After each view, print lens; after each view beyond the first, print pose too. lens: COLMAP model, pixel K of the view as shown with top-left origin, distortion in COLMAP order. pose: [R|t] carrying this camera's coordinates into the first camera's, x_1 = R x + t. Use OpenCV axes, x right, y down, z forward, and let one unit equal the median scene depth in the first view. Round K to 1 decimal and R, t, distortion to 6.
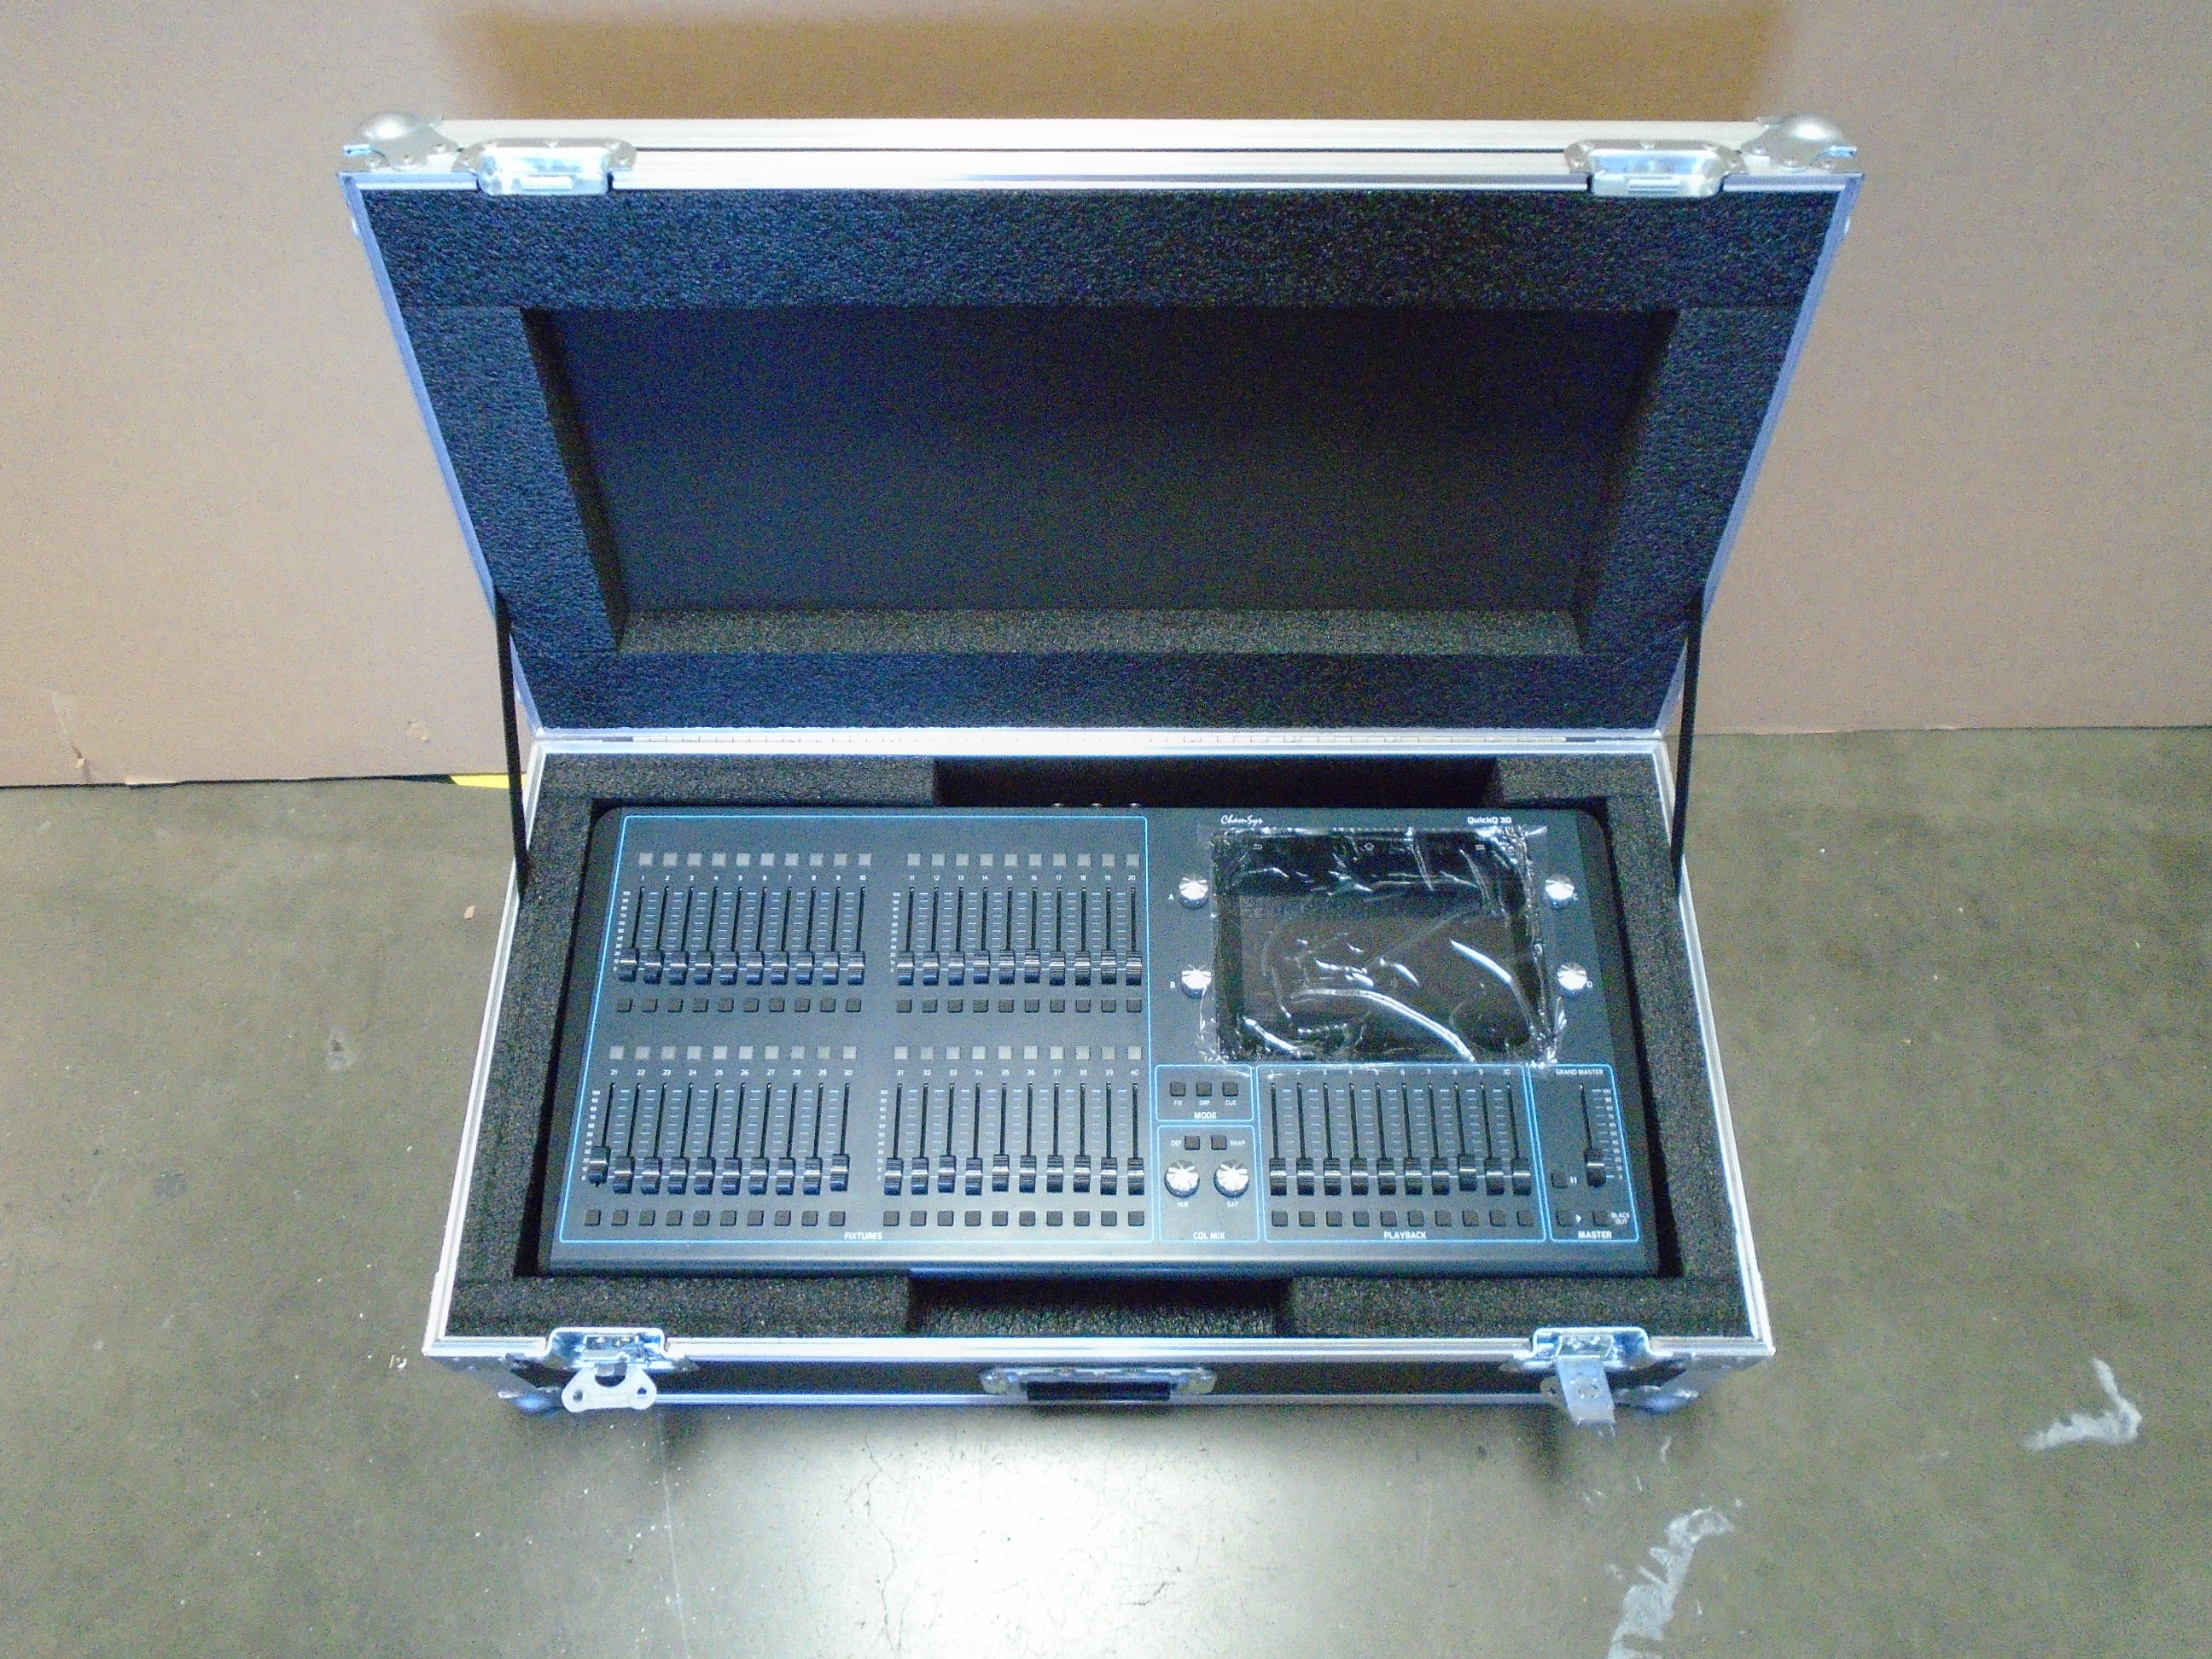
lens RADIAL K [[1713.1, 0, 1099.5], [0, 1713.1, 820.9], [0, 0, 1]] dist [-0.005169, -0.001718]
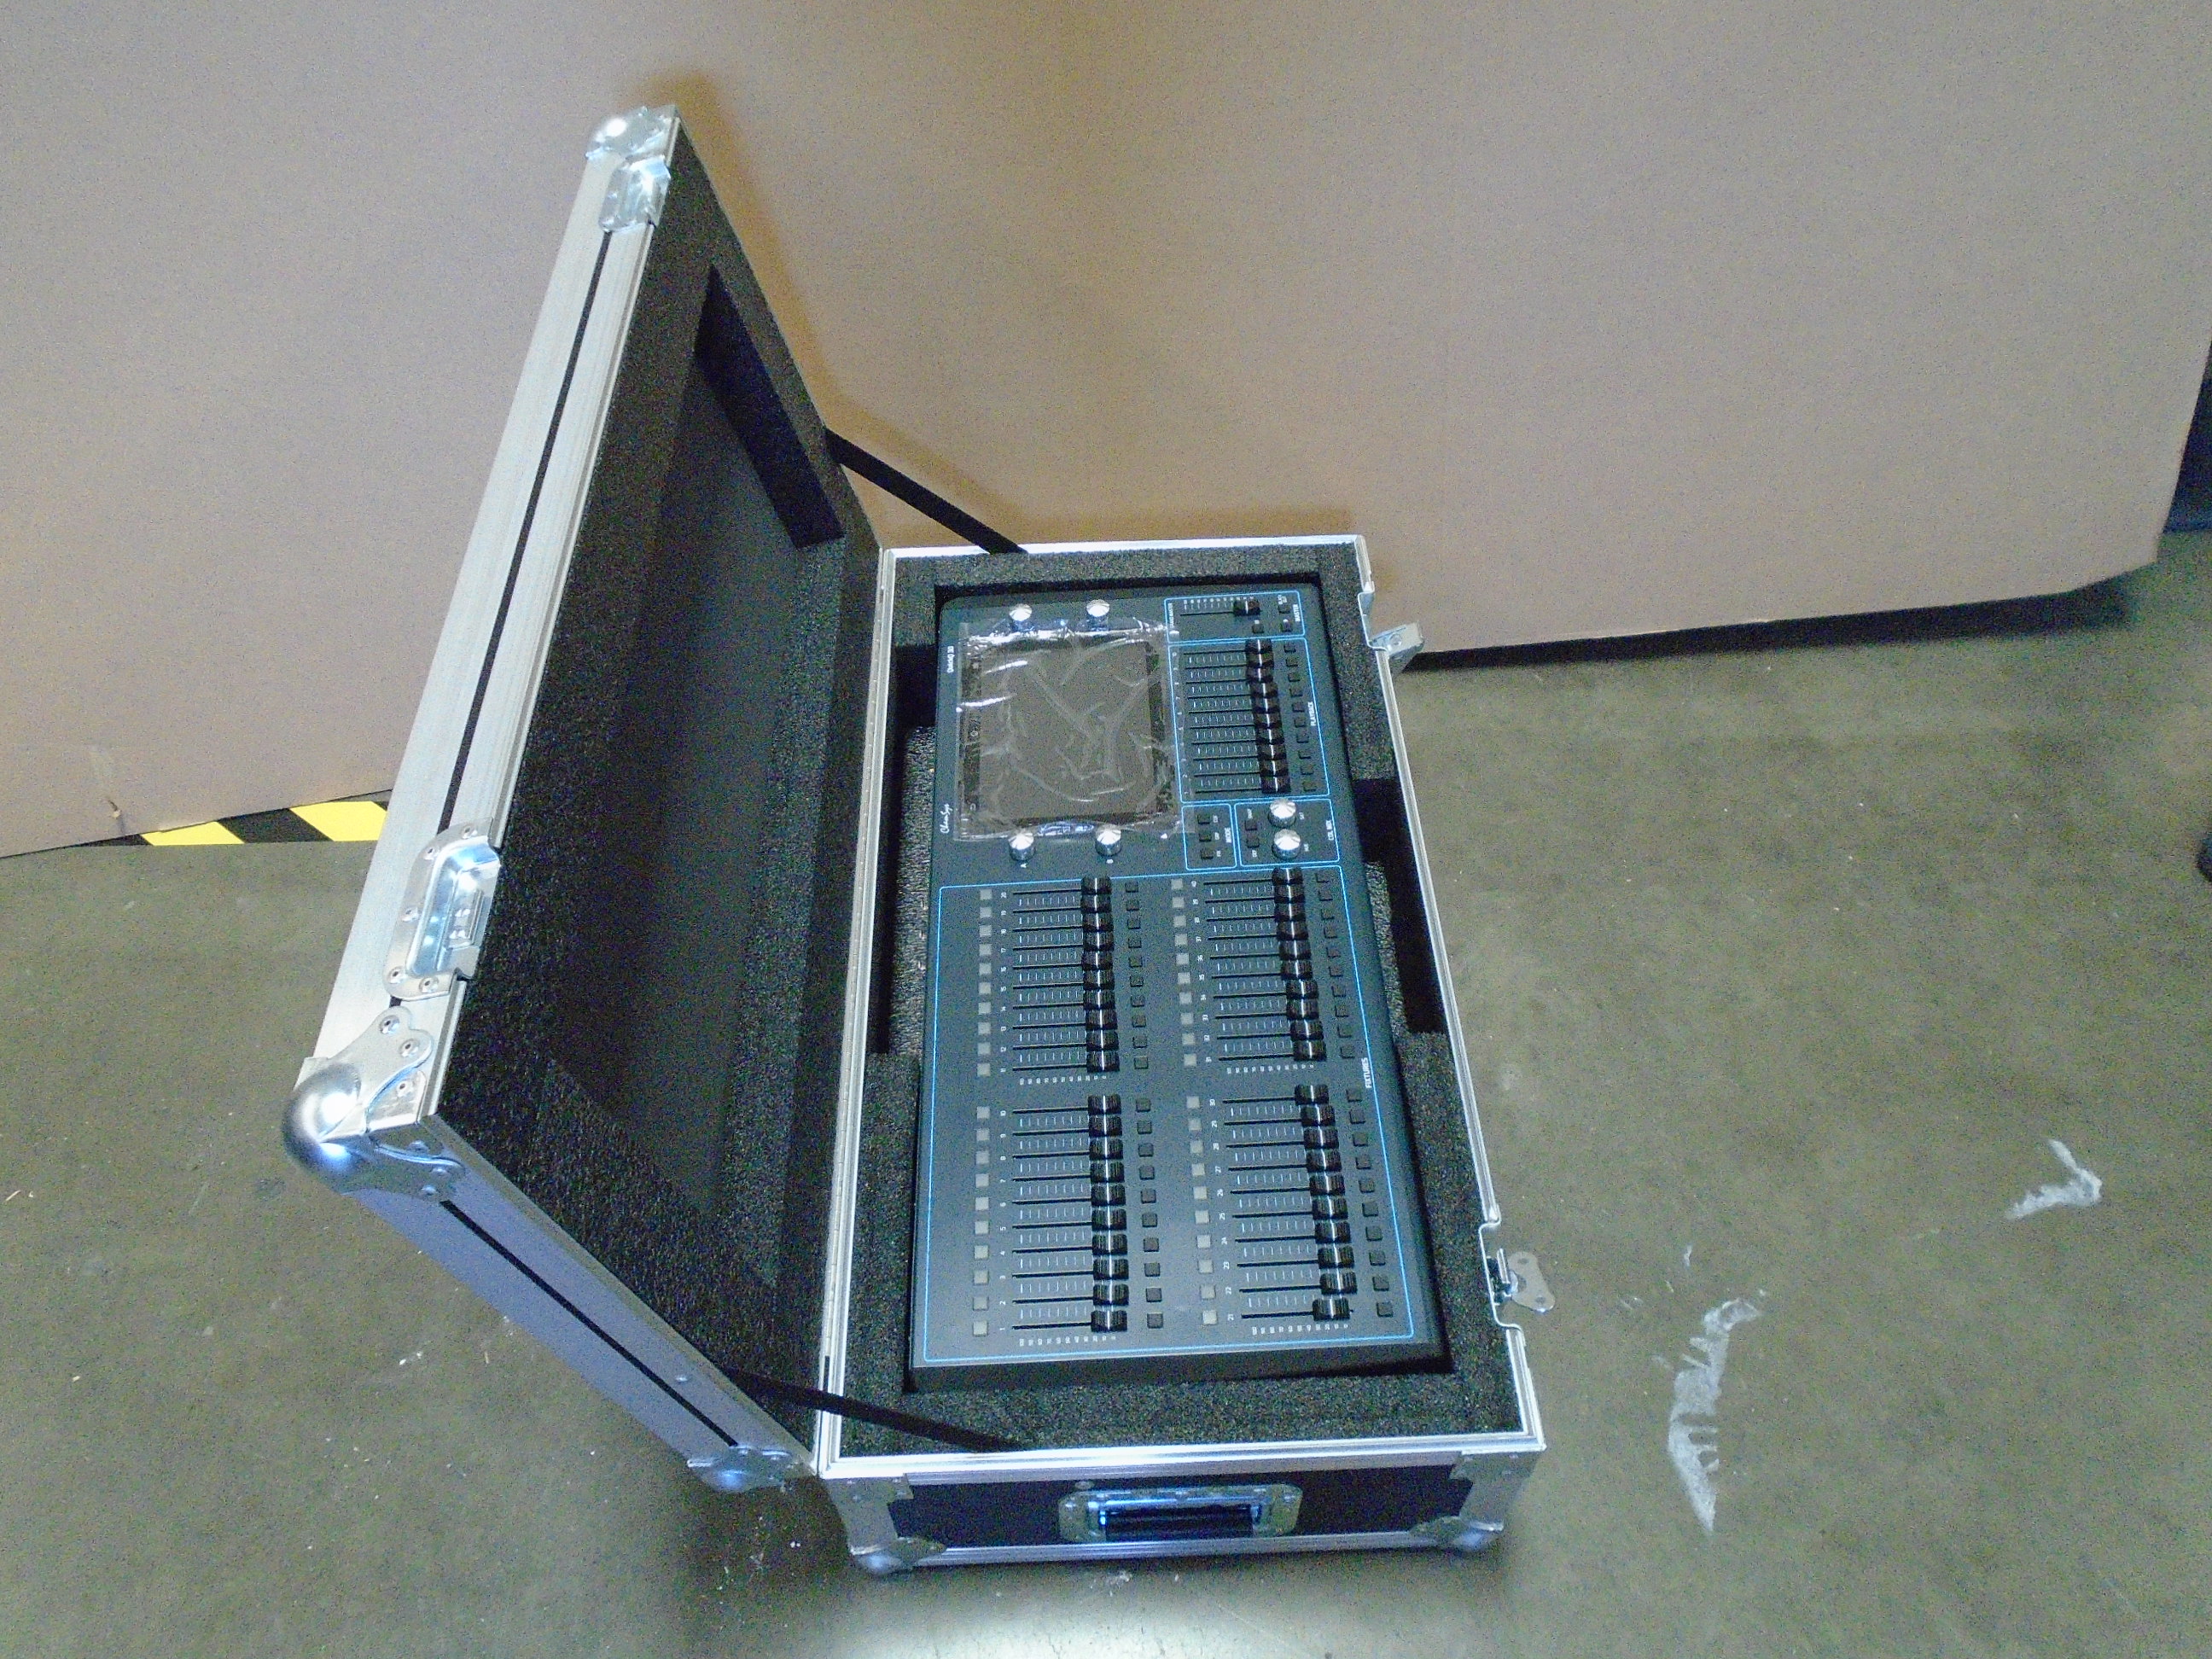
lens RADIAL K [[1696.8, 0, 1097.5], [0, 1696.8, 829.6], [0, 0, 1]] dist [-0.027589, 0.007551]
pose [[-0.033542, -0.772251, 0.634431, -0.676284], [0.888543, 0.267579, 0.372684, -0.347462], [-0.457566, 0.576220, 0.677203, 0.237187]]
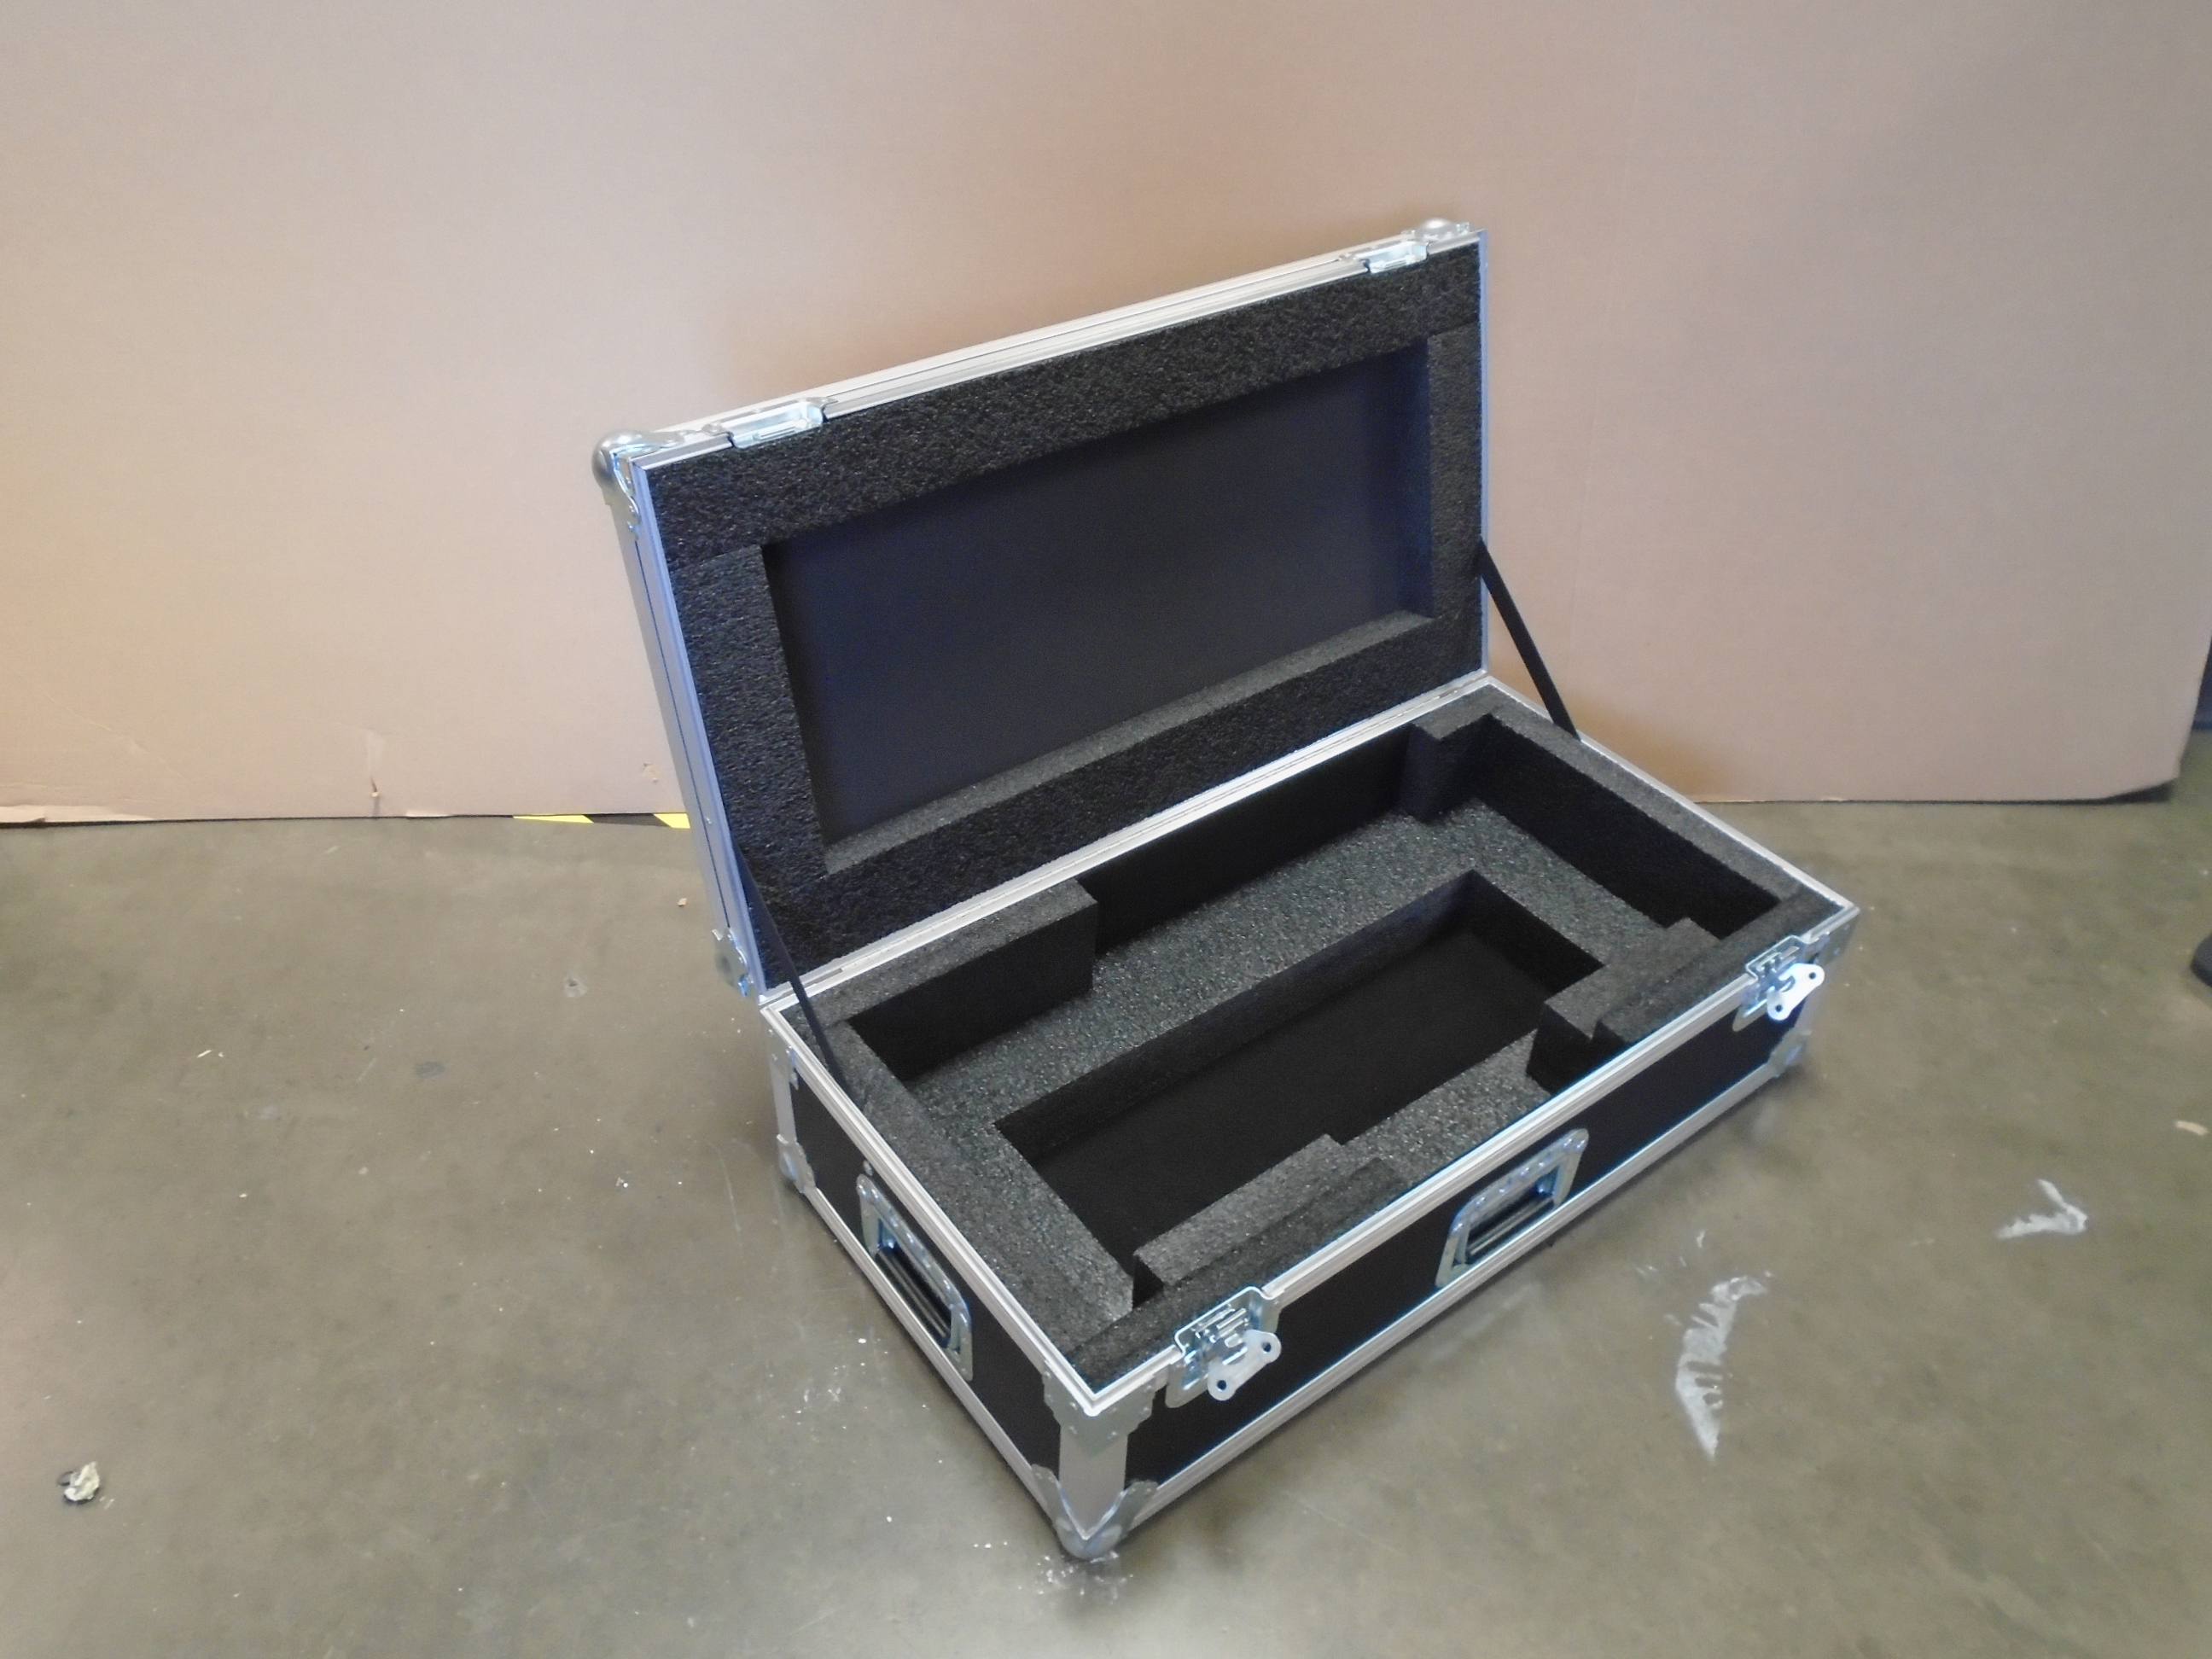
lens RADIAL K [[1708.4, 0, 1099.5], [0, 1708.4, 818.8], [0, 0, 1]] dist [-0.011744, 0.002911]
pose [[0.798152, -0.355001, 0.486752, -0.706521], [0.515724, 0.820248, -0.247430, 0.253223], [-0.311419, 0.448516, 0.837766, -0.012595]]
